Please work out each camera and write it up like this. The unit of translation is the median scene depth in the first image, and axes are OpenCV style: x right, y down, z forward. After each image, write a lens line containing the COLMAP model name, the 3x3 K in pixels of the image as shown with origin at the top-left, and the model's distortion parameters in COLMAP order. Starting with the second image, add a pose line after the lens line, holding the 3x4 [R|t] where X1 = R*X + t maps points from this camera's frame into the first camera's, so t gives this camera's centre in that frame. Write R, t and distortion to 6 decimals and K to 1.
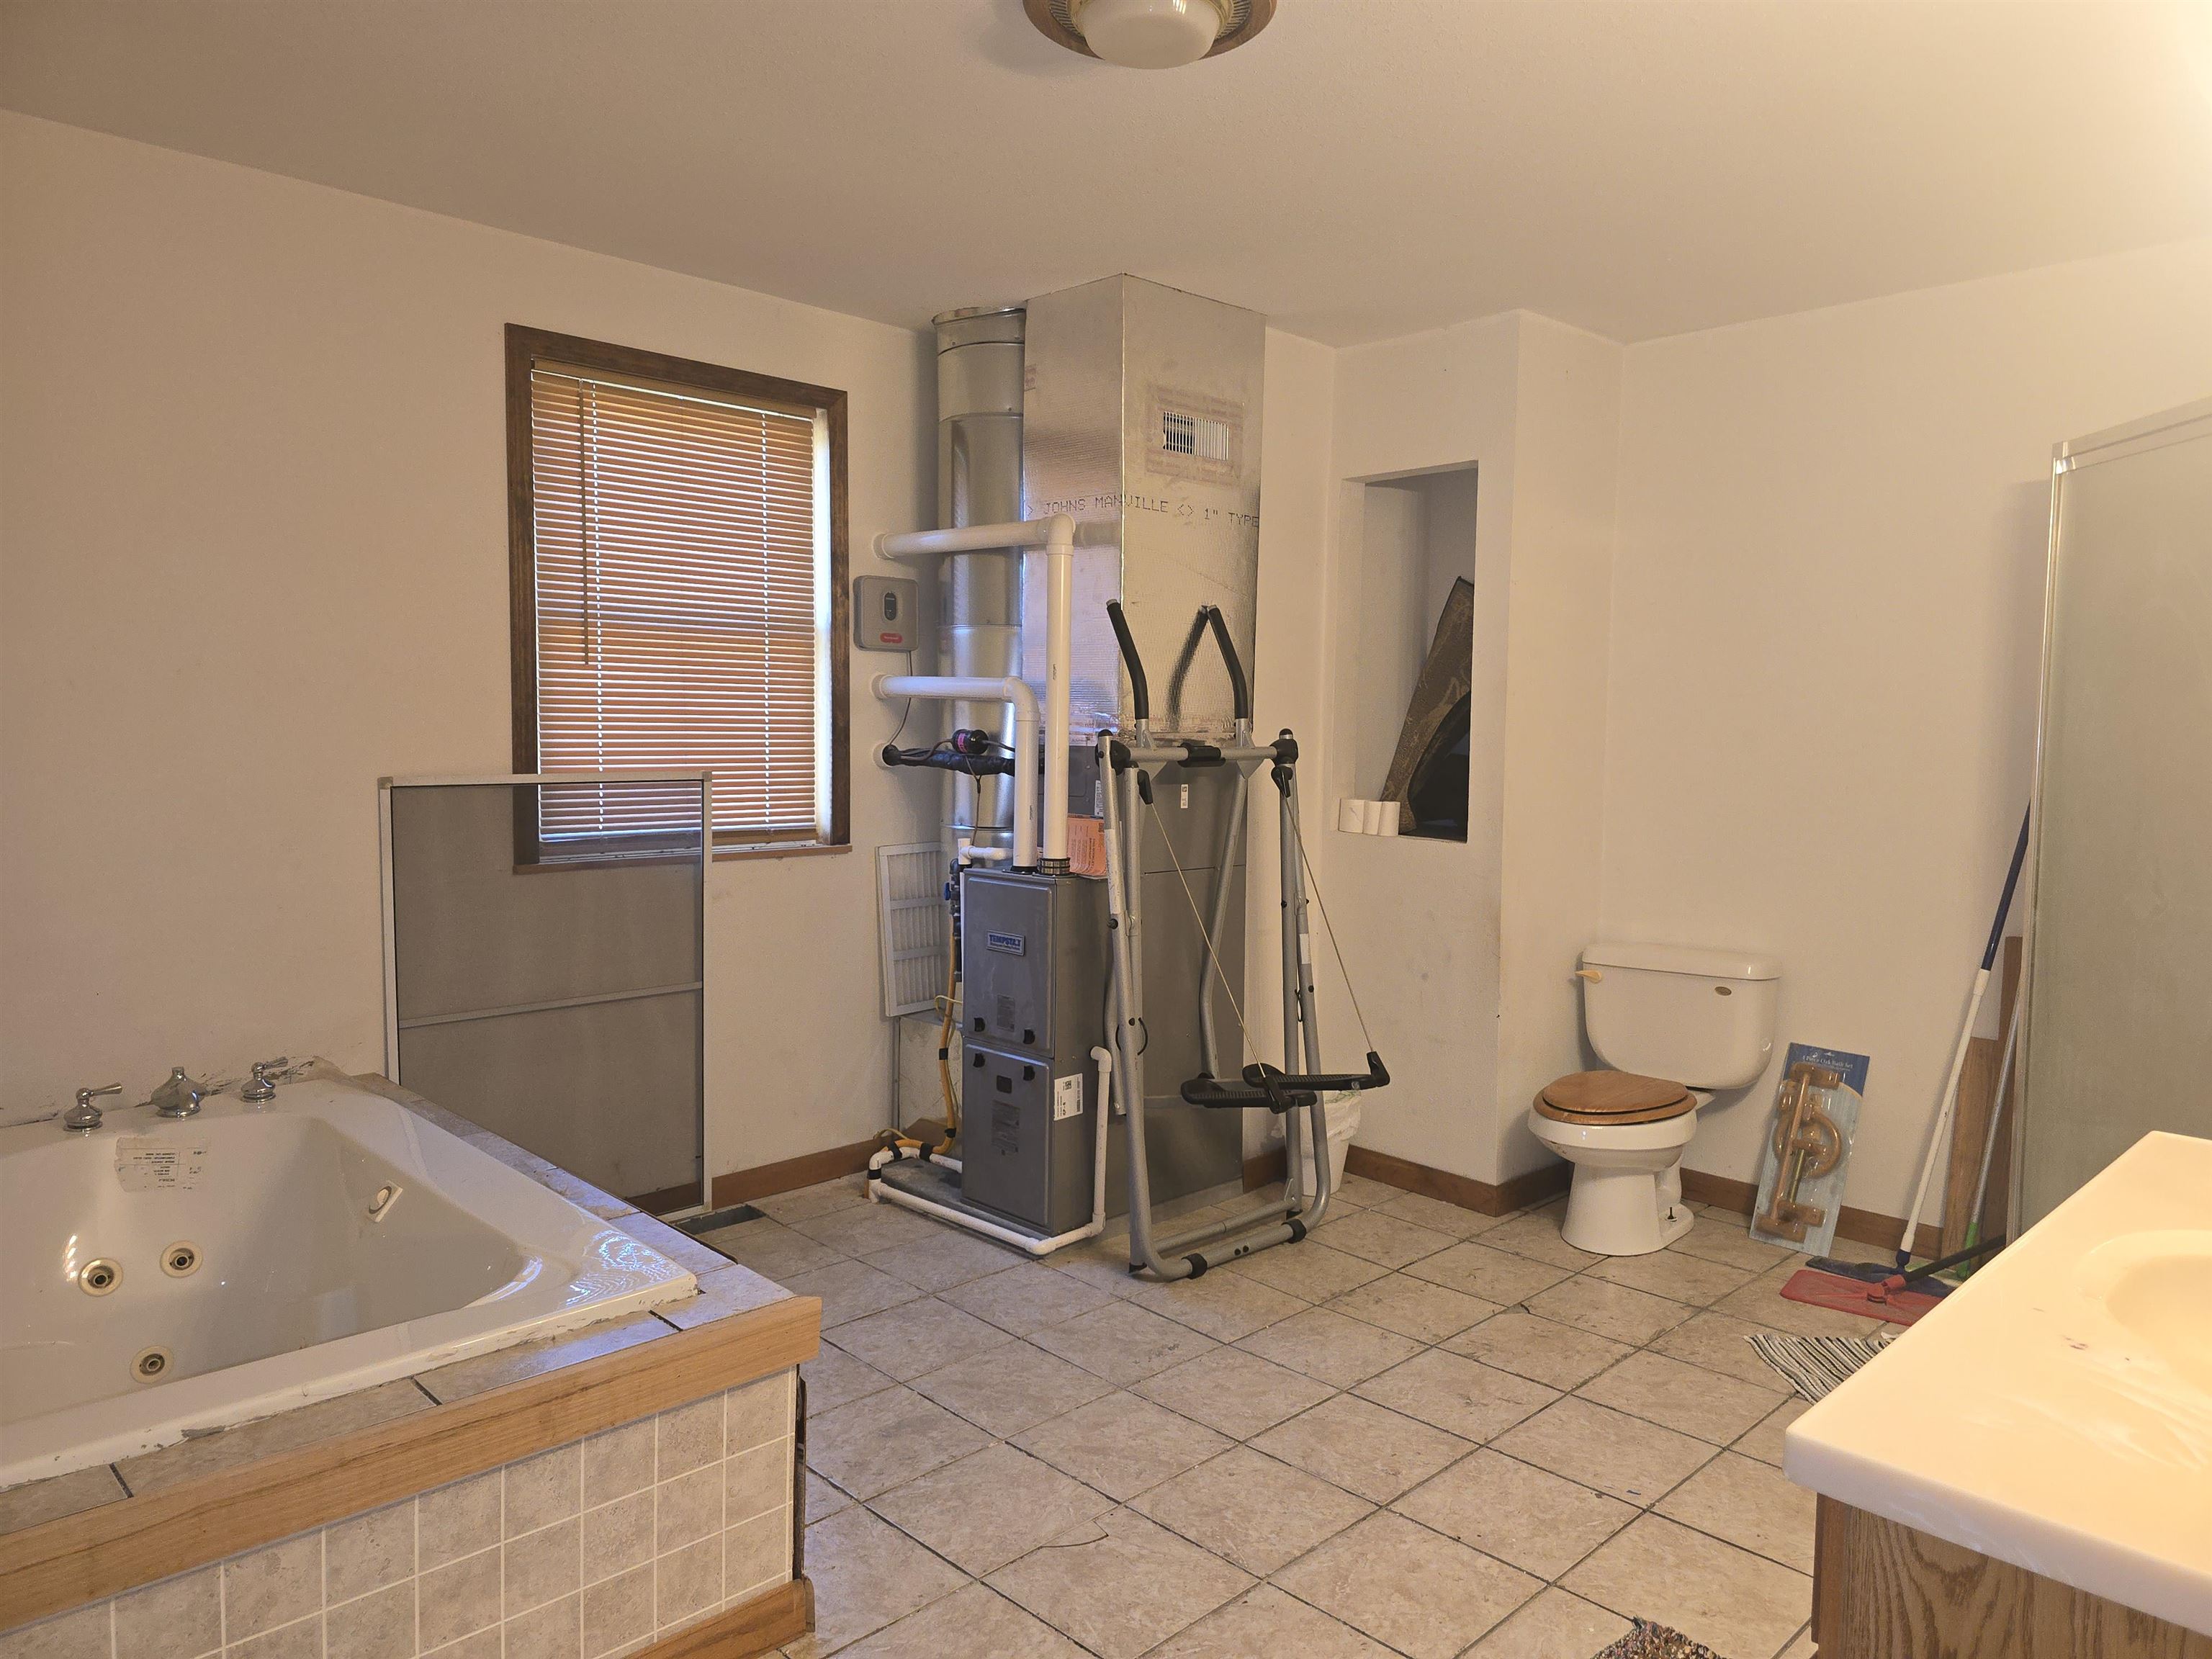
lens RADIAL K [[1472.7, 0, 1108.1], [0, 1472.7, 833.5], [0, 0, 1]] dist [0.101255, -0.104525]
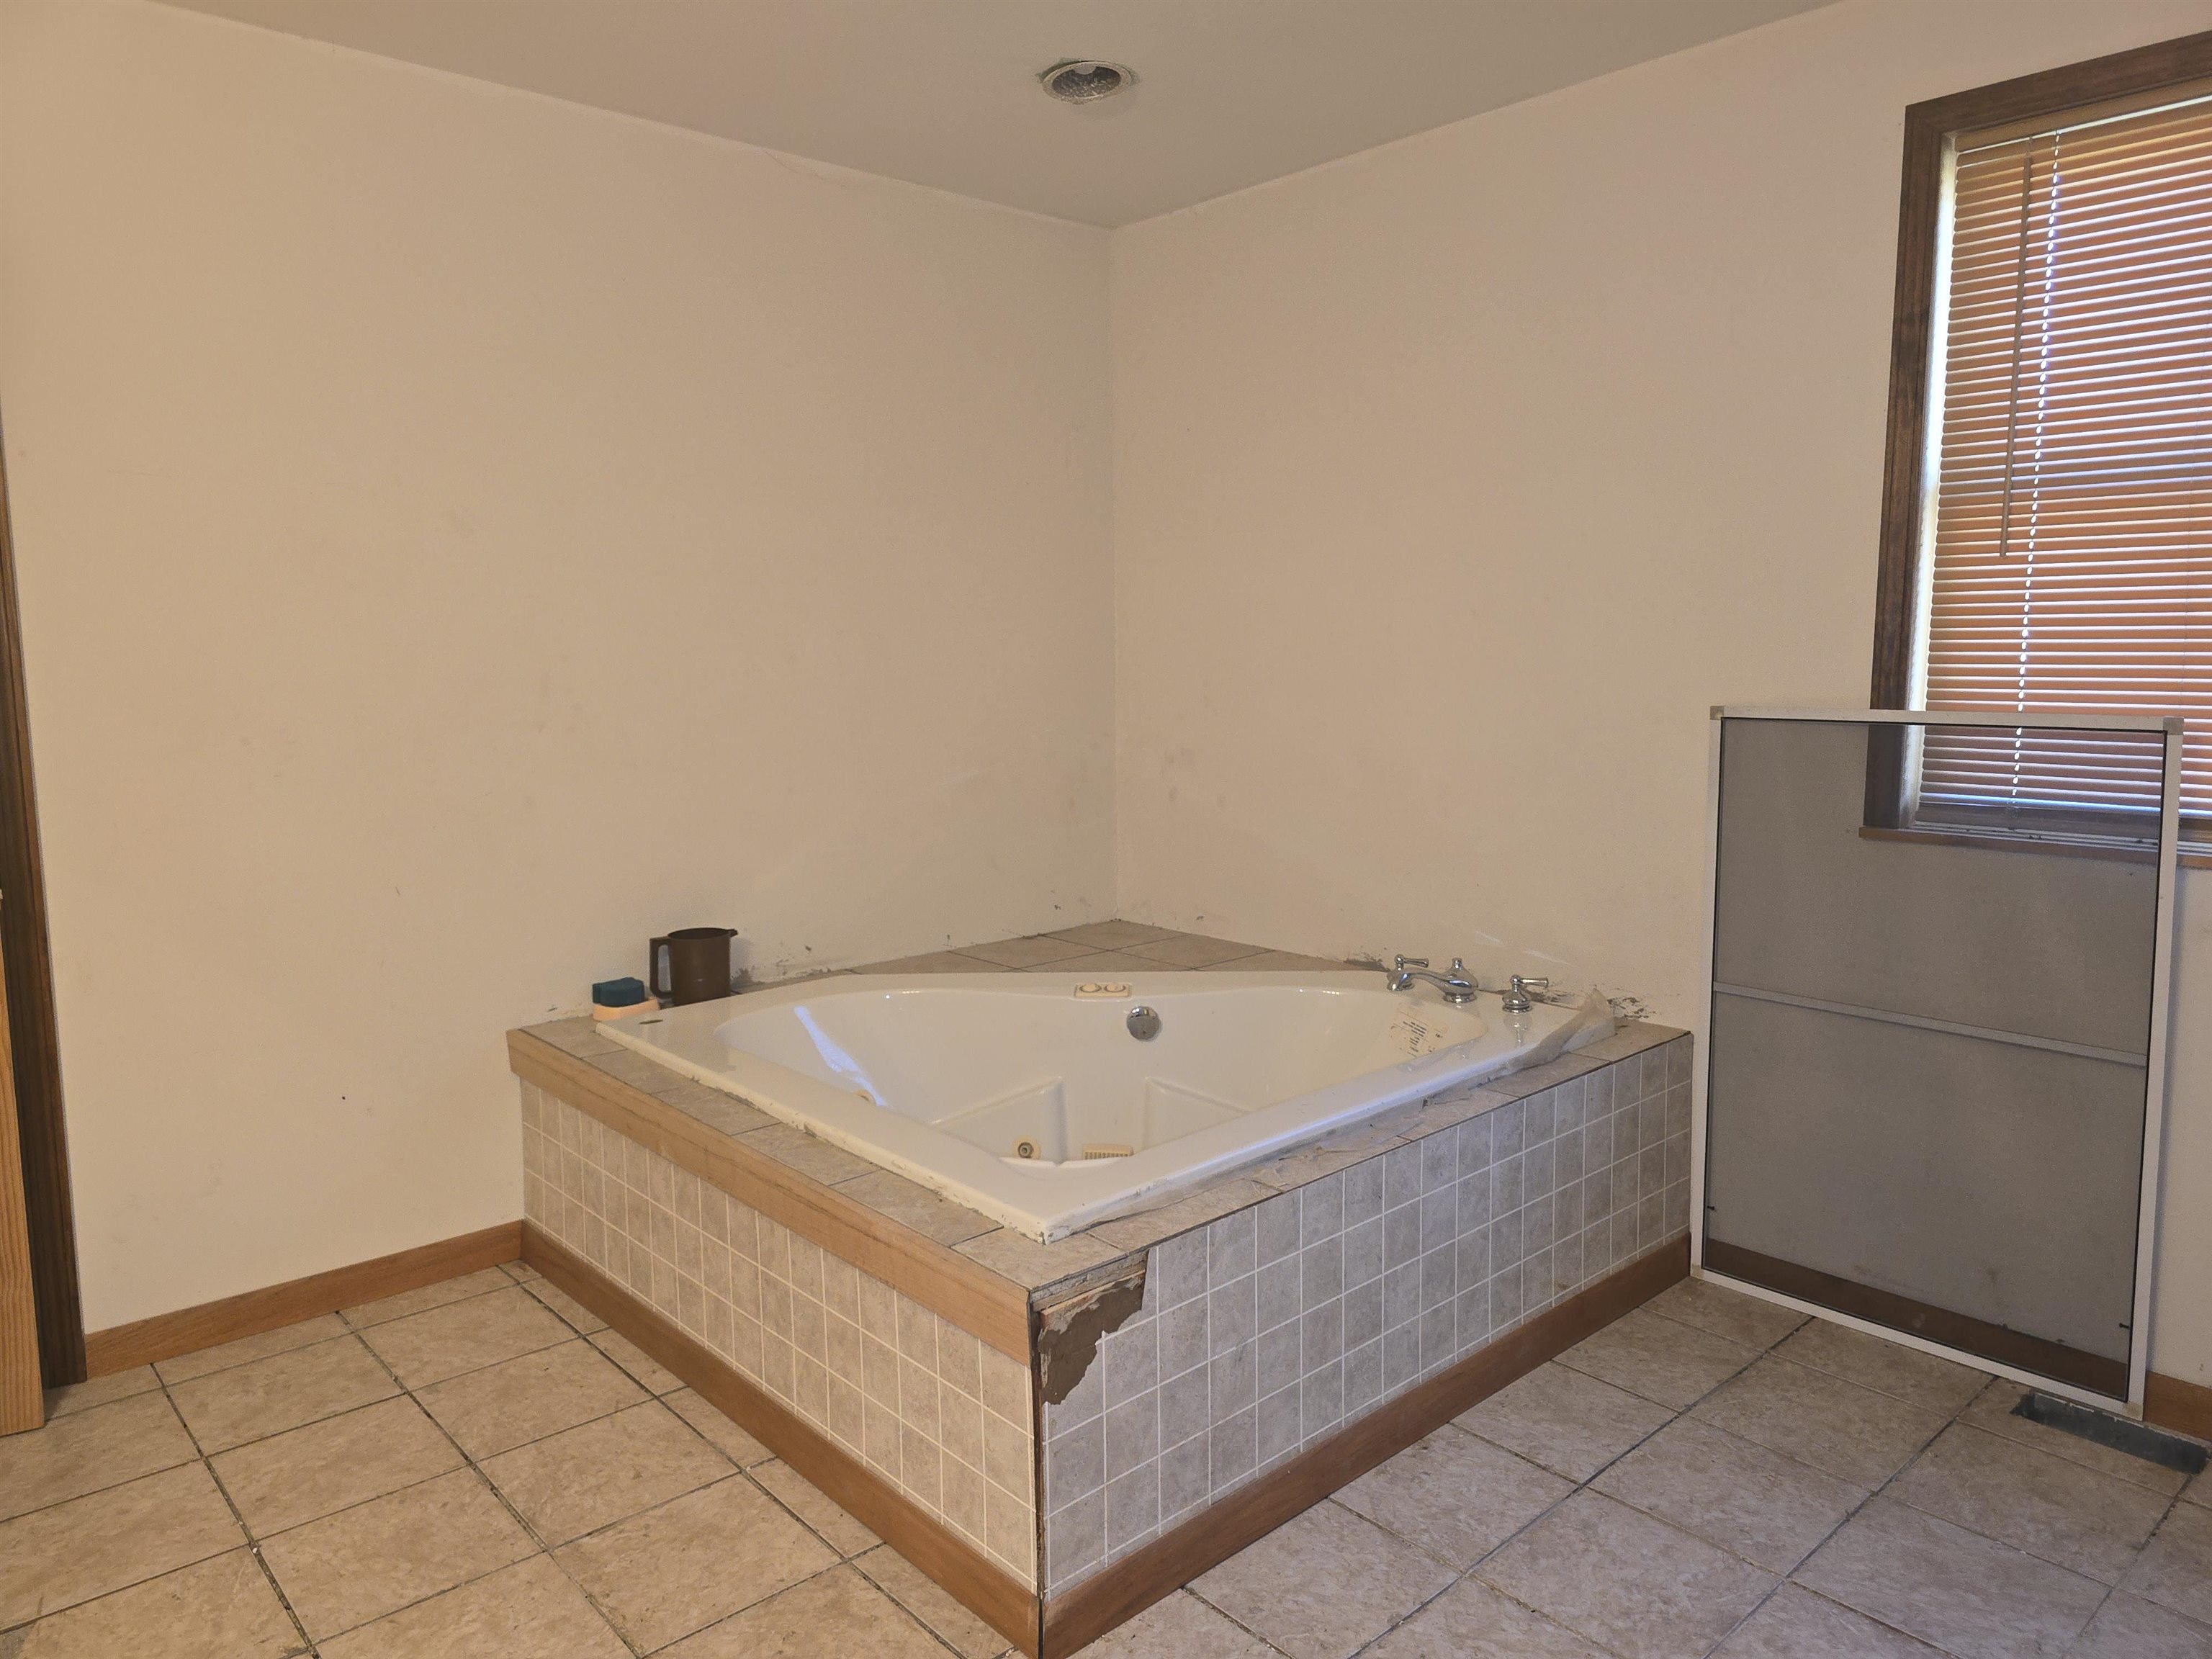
lens RADIAL K [[1448.7, 0, 1113.4], [0, 1448.7, 836.6], [0, 0, 1]] dist [0.010837, 0.003223]
pose [[-0.020586, 0.117872, -0.992815, 0.362990], [-0.073998, 0.990123, 0.119087, -0.034983], [0.997046, 0.075918, -0.011660, 0.623236]]
